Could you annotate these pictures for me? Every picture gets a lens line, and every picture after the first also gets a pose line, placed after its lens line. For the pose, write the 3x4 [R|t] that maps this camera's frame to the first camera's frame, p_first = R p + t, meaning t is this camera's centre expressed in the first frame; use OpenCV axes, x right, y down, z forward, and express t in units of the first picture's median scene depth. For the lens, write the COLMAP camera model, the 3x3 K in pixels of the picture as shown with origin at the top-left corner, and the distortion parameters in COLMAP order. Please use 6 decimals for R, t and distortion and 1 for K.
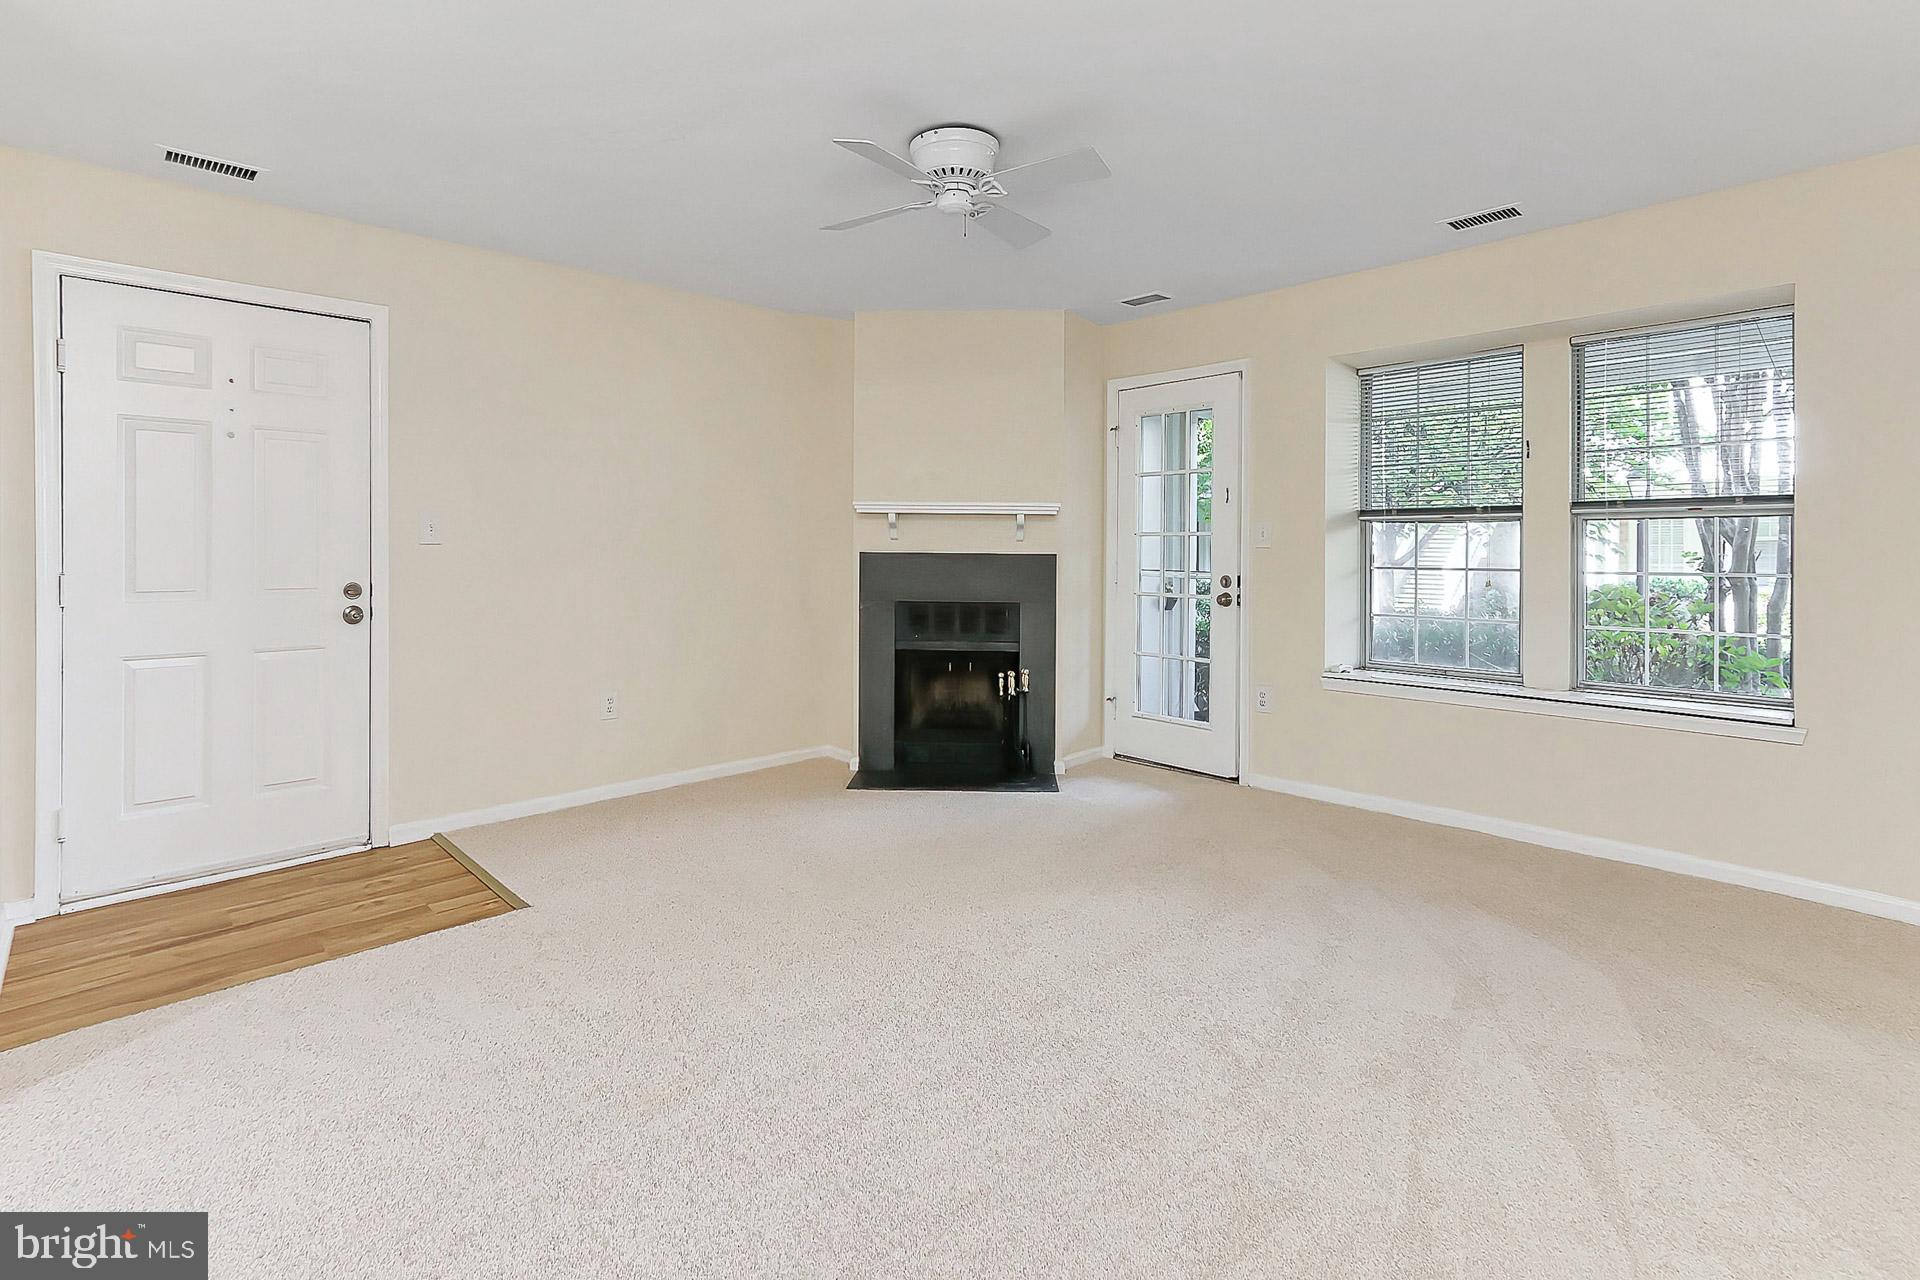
lens RADIAL K [[896.7, 0, 1089.4], [0, 896.7, 546.1], [0, 0, 1]] dist [0.003447, 0.002437]
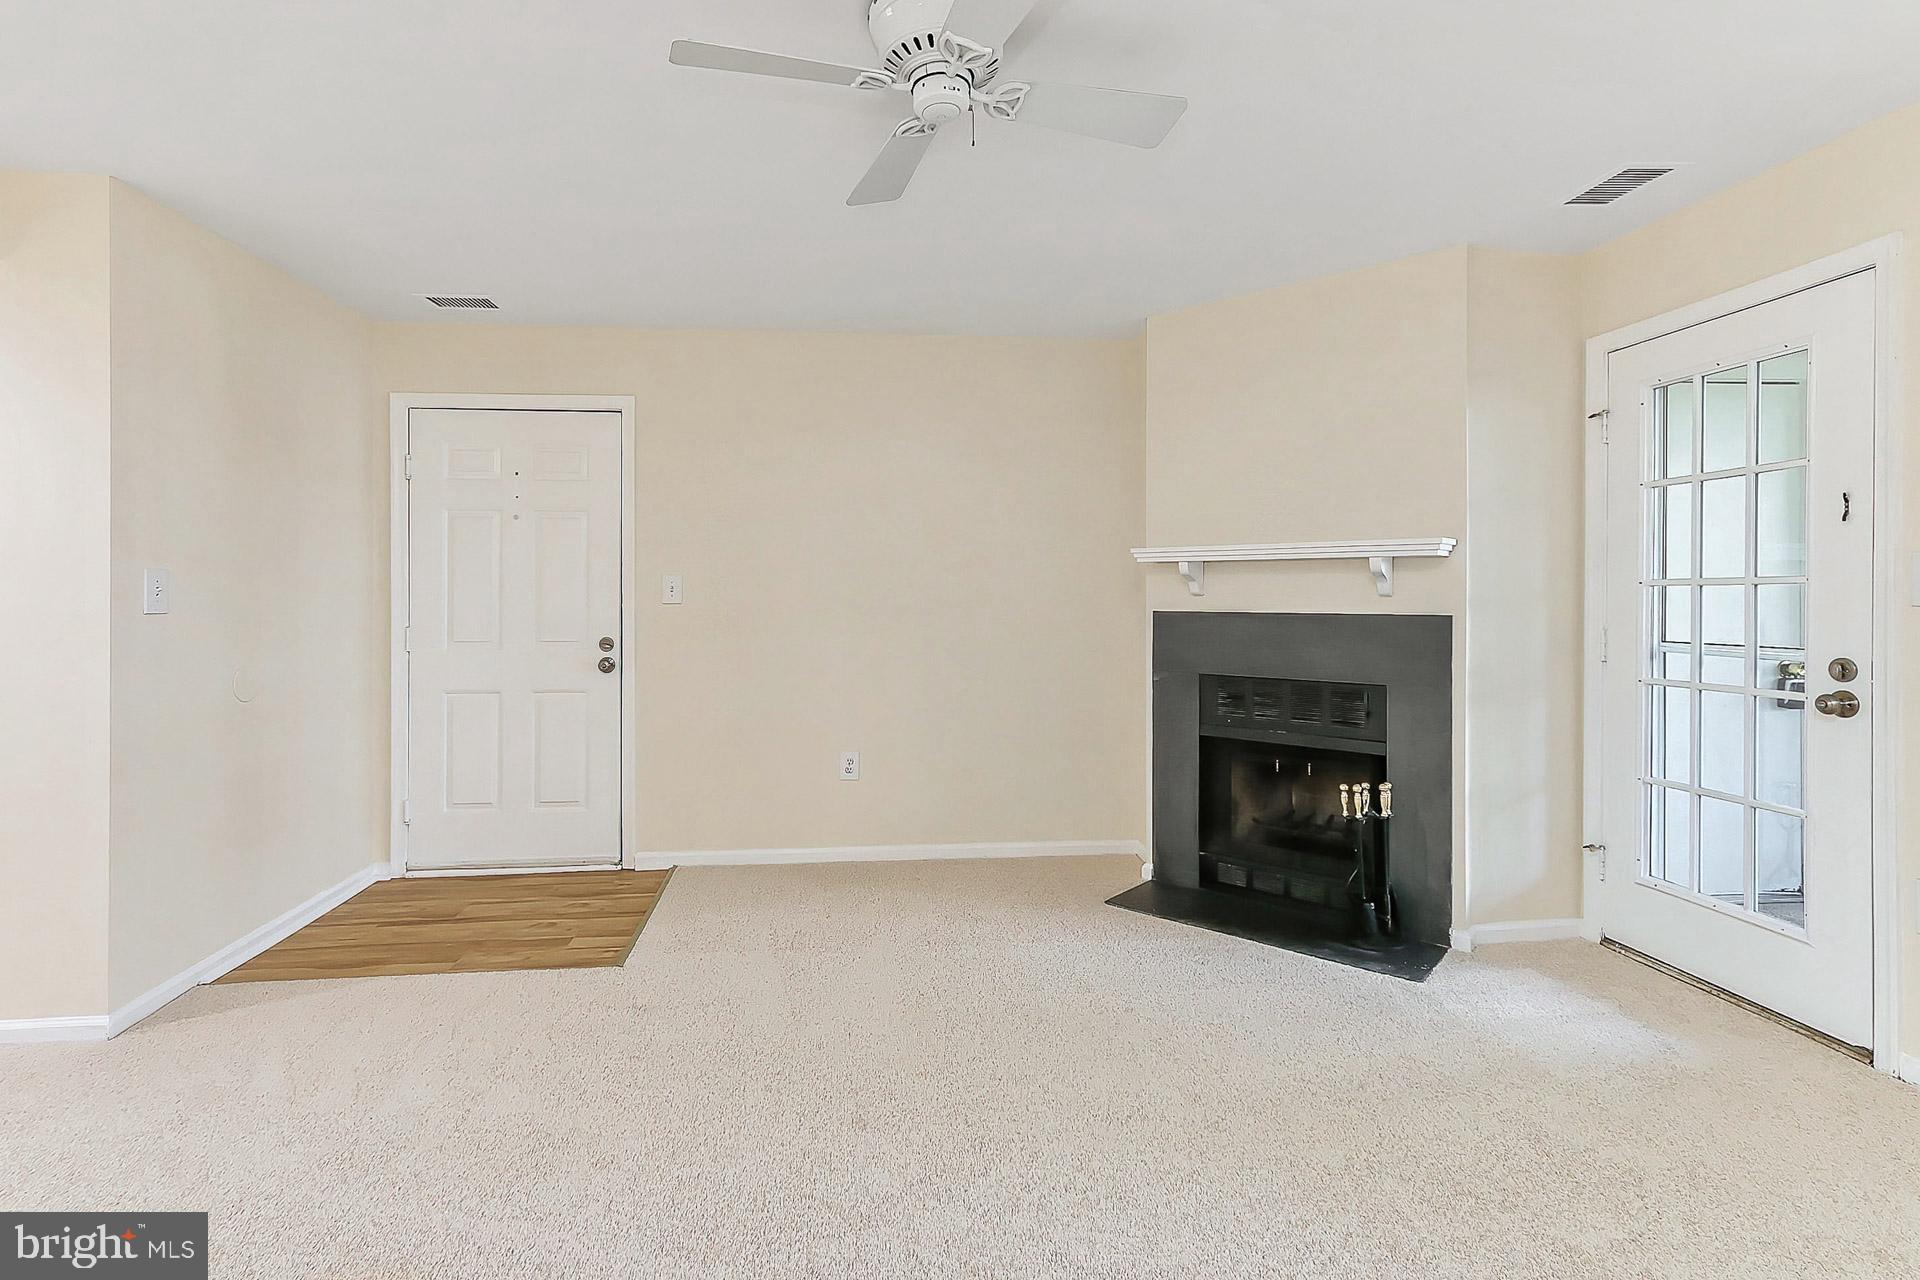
lens RADIAL K [[896.7, 0, 876.6], [0, 896.7, 599.6], [0, 0, 1]] dist [0.003447, 0.002437]
pose [[0.705347, -0.007412, -0.708824, 0.147757], [0.003639, 0.999970, -0.006835, 0.000795], [0.708853, 0.002242, 0.705352, 0.255837]]
